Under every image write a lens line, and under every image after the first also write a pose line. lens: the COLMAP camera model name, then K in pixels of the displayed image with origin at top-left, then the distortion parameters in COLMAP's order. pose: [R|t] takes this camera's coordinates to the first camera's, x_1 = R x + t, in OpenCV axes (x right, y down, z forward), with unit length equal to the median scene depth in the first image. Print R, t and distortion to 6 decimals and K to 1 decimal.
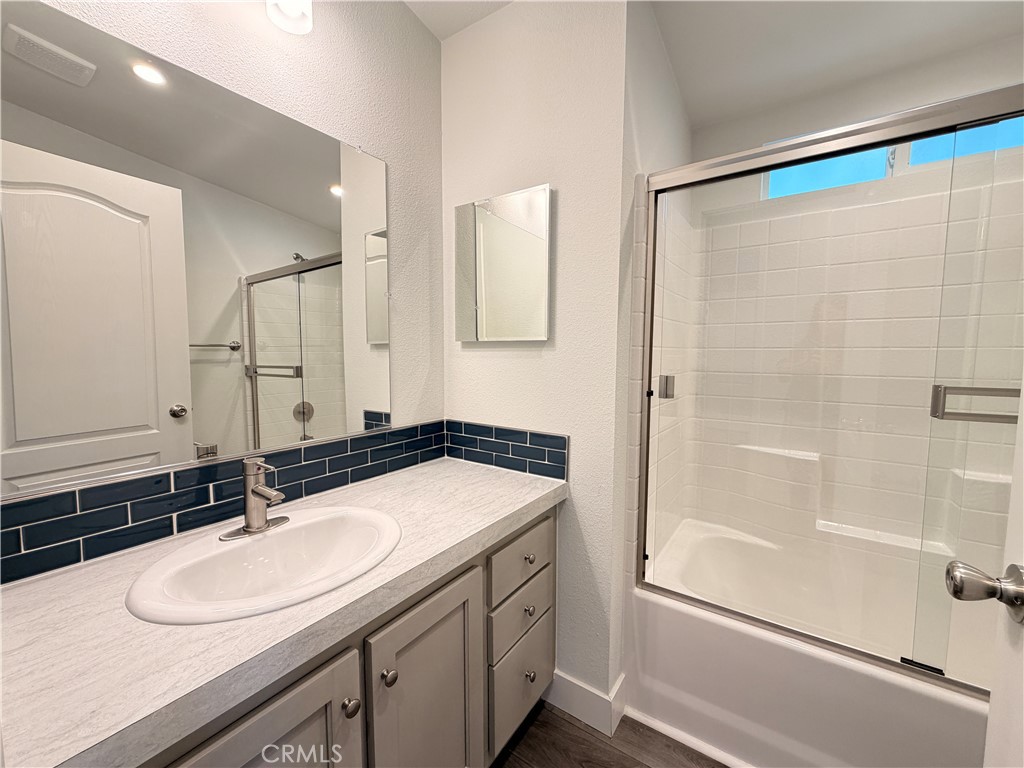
lens RADIAL K [[408.6, 0, 508.6], [0, 408.6, 384.7], [0, 0, 1]] dist [-0.000266, 0.000109]
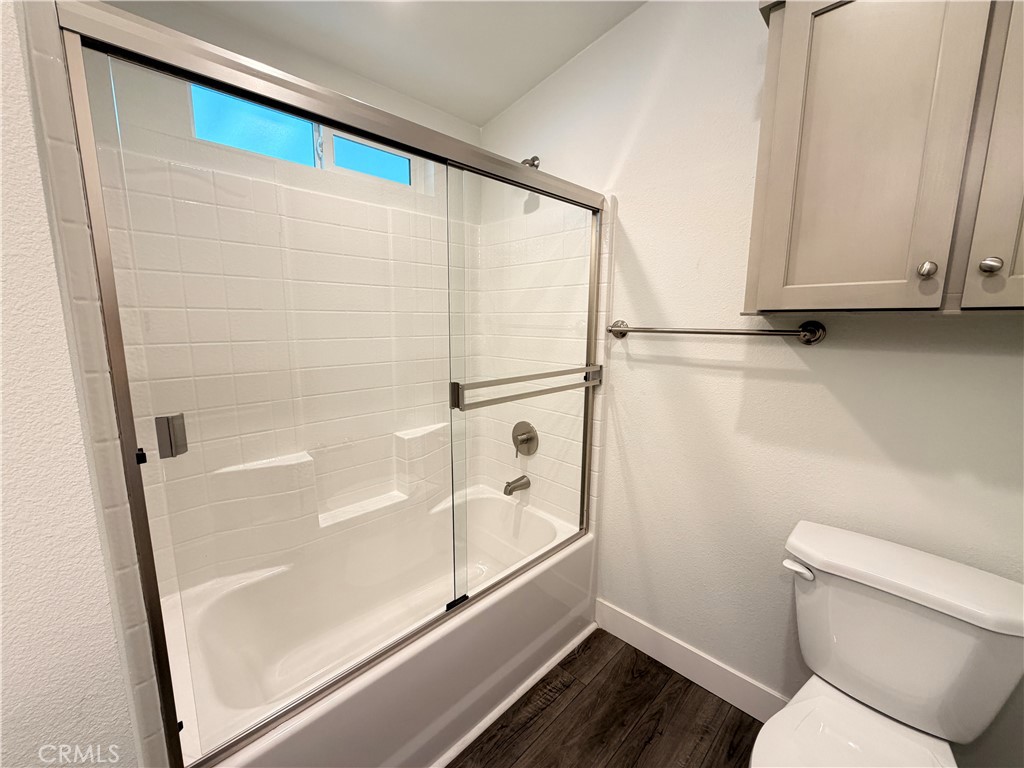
lens RADIAL K [[408.6, 0, 508.6], [0, 408.6, 384.7], [0, 0, 1]] dist [-0.000266, 0.000109]
pose [[0.191707, -0.158843, 0.968513, -0.057107], [0.072437, 0.986415, 0.147441, -0.109570], [-0.978775, 0.041890, 0.200609, 0.418906]]
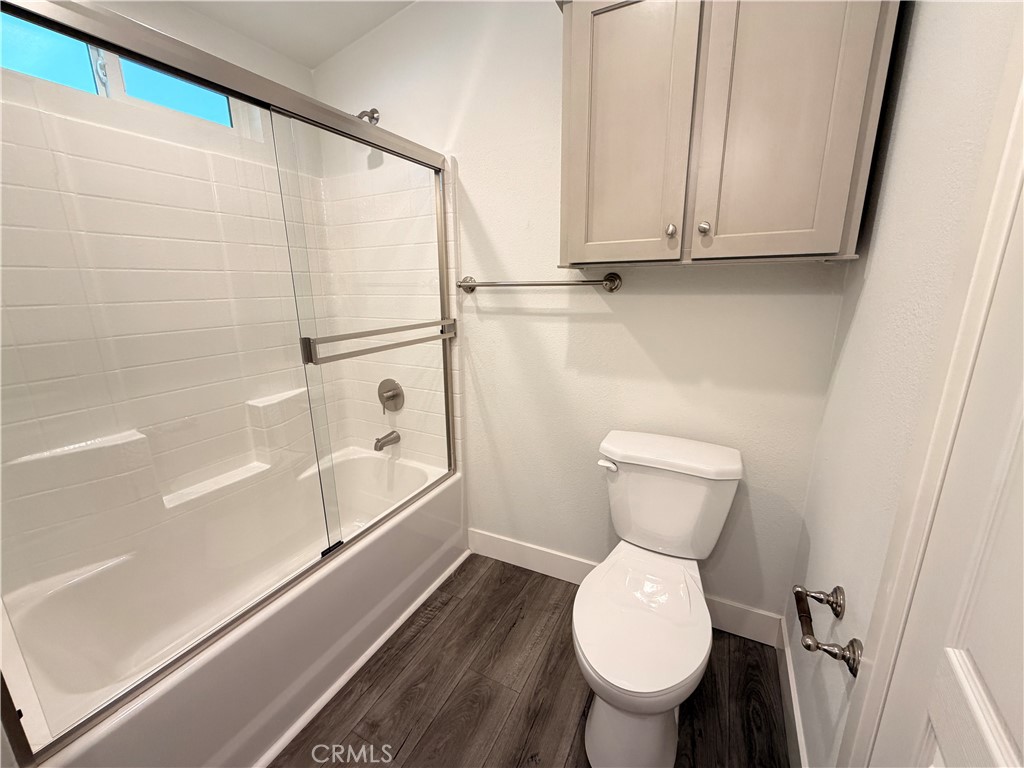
lens RADIAL K [[408.6, 0, 508.6], [0, 408.6, 384.7], [0, 0, 1]] dist [-0.000266, 0.000109]
pose [[-0.115991, -0.241411, 0.963466, -0.155919], [0.088229, 0.963675, 0.252085, -0.081198], [-0.989324, 0.114246, -0.090478, 0.365539]]
